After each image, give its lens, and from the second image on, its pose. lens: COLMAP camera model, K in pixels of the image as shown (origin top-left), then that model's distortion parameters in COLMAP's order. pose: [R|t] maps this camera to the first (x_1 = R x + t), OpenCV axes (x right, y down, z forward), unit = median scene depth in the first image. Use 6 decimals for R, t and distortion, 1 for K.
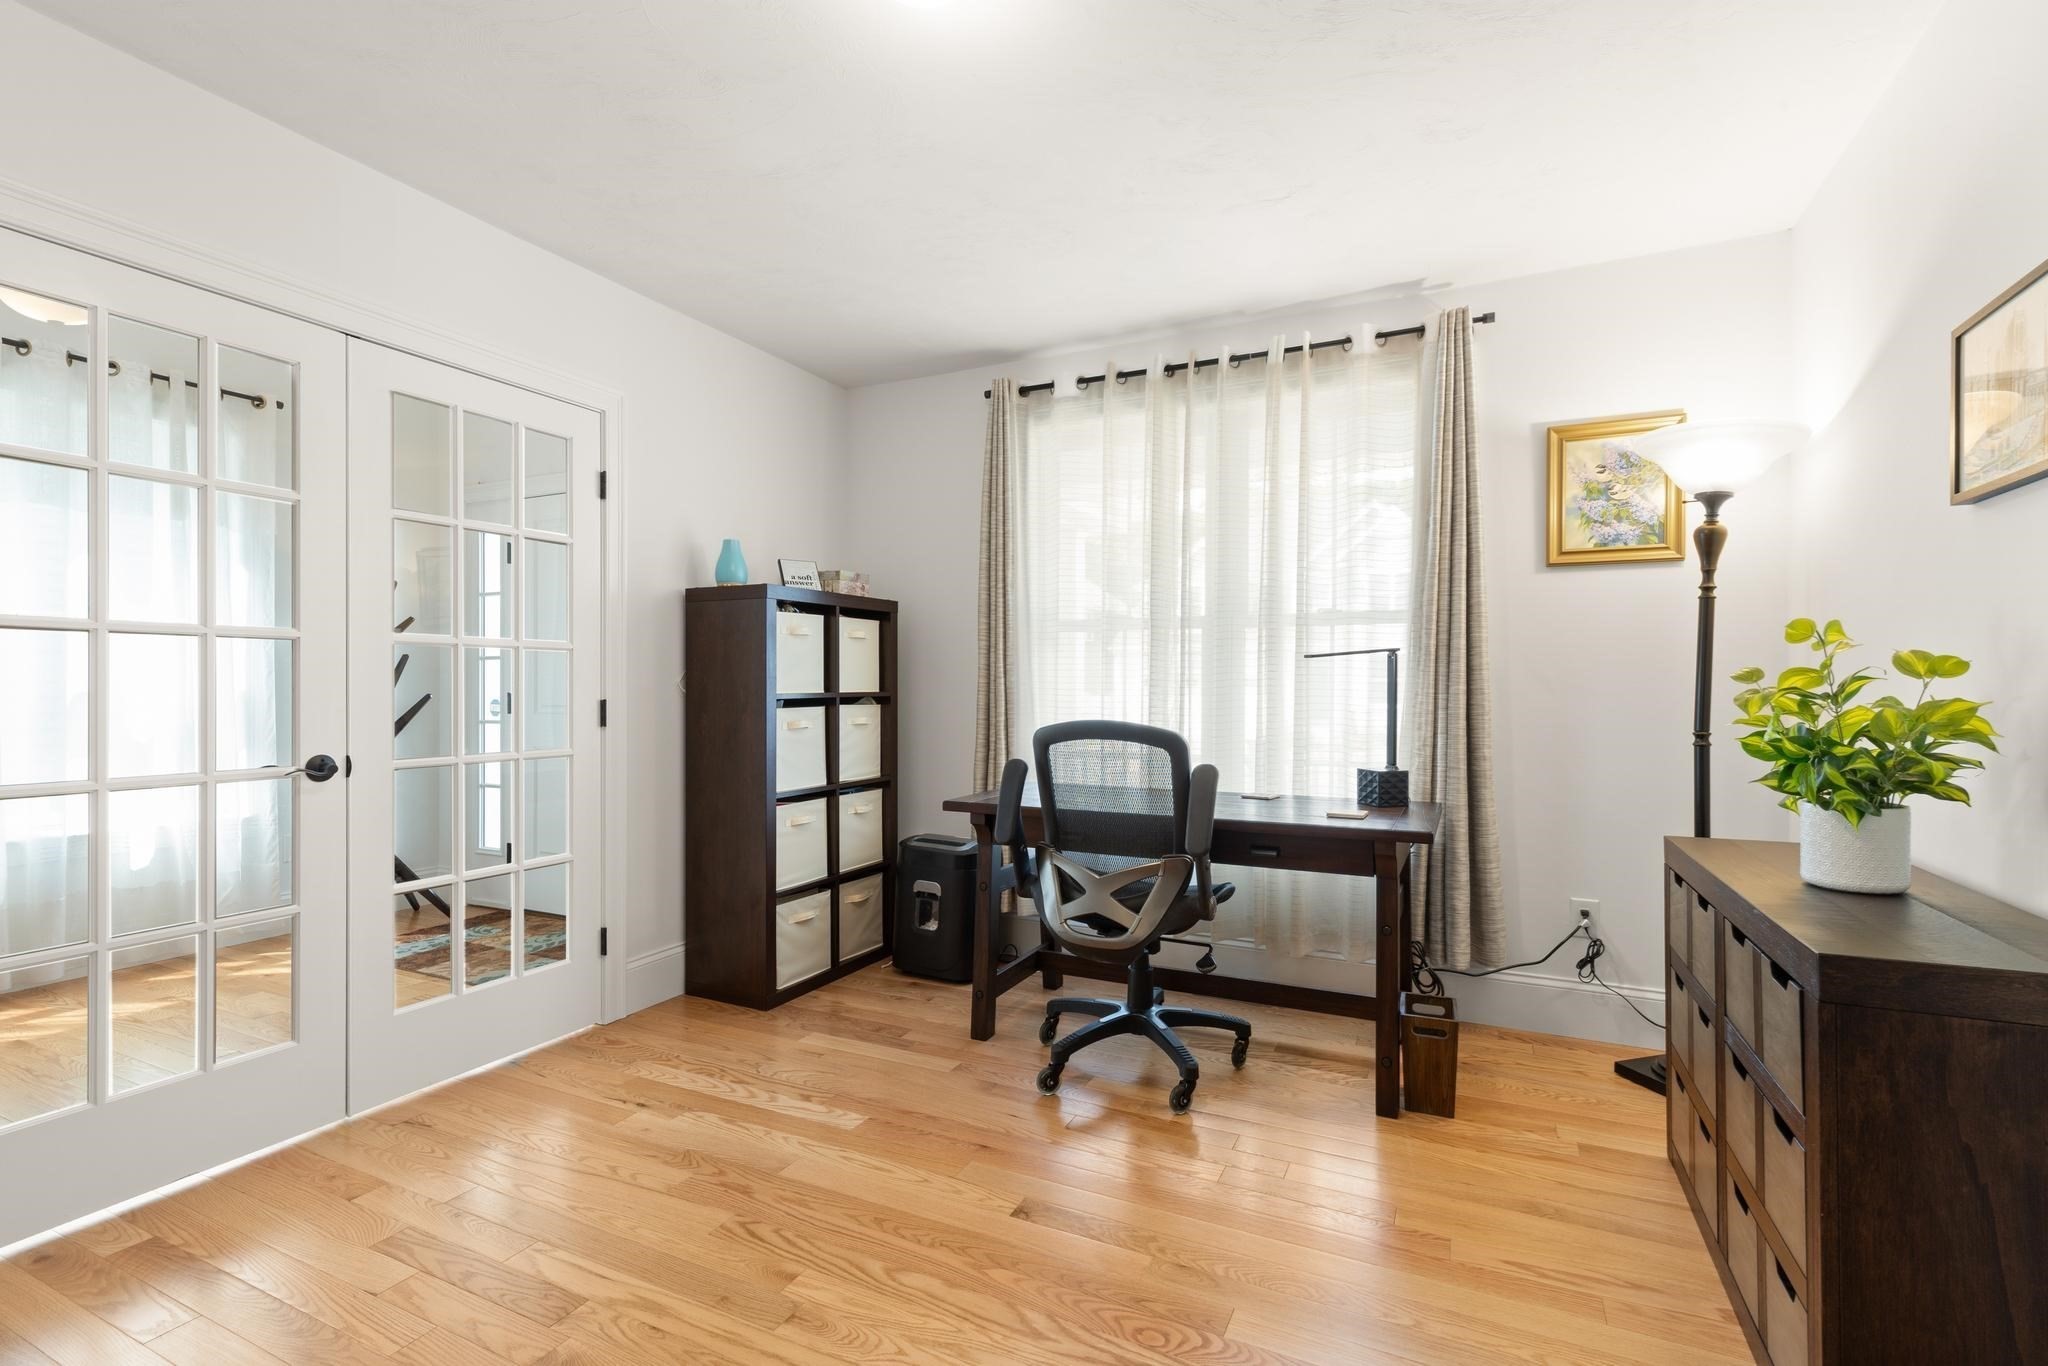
lens RADIAL K [[923.3, 0, 1030.3], [0, 923.3, 687.1], [0, 0, 1]] dist [-0.000145, -0.000139]
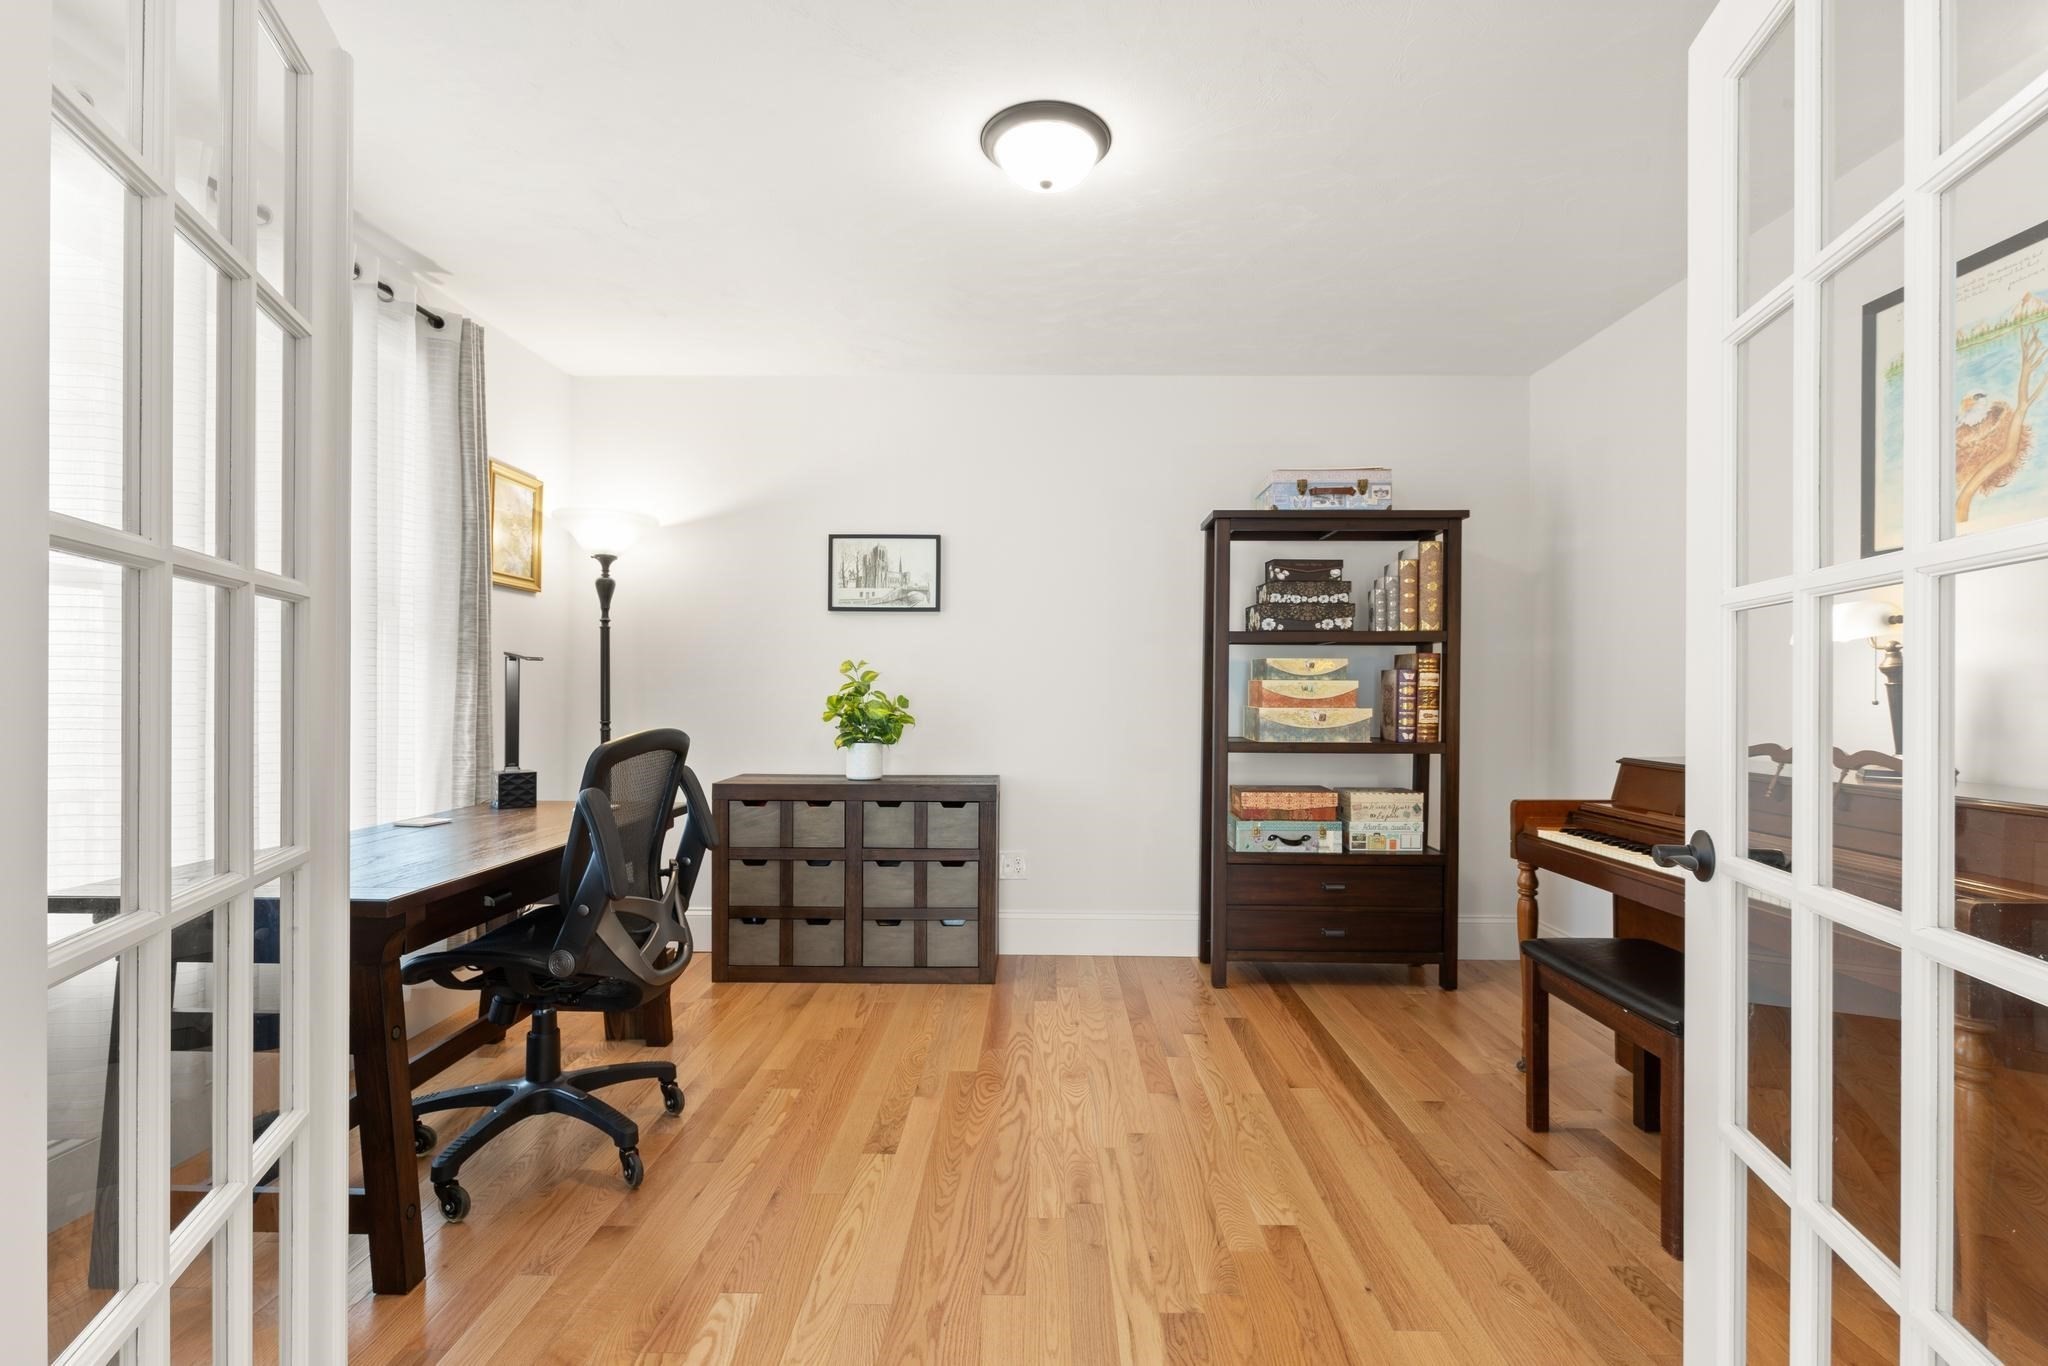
lens RADIAL K [[923.3, 0, 1030.3], [0, 923.3, 687.1], [0, 0, 1]] dist [-0.000145, -0.000139]
pose [[-0.416204, -0.000988, 0.909271, -0.861451], [-0.007715, 0.999967, -0.002445, -0.005756], [-0.909239, -0.008033, -0.416198, 1.005449]]
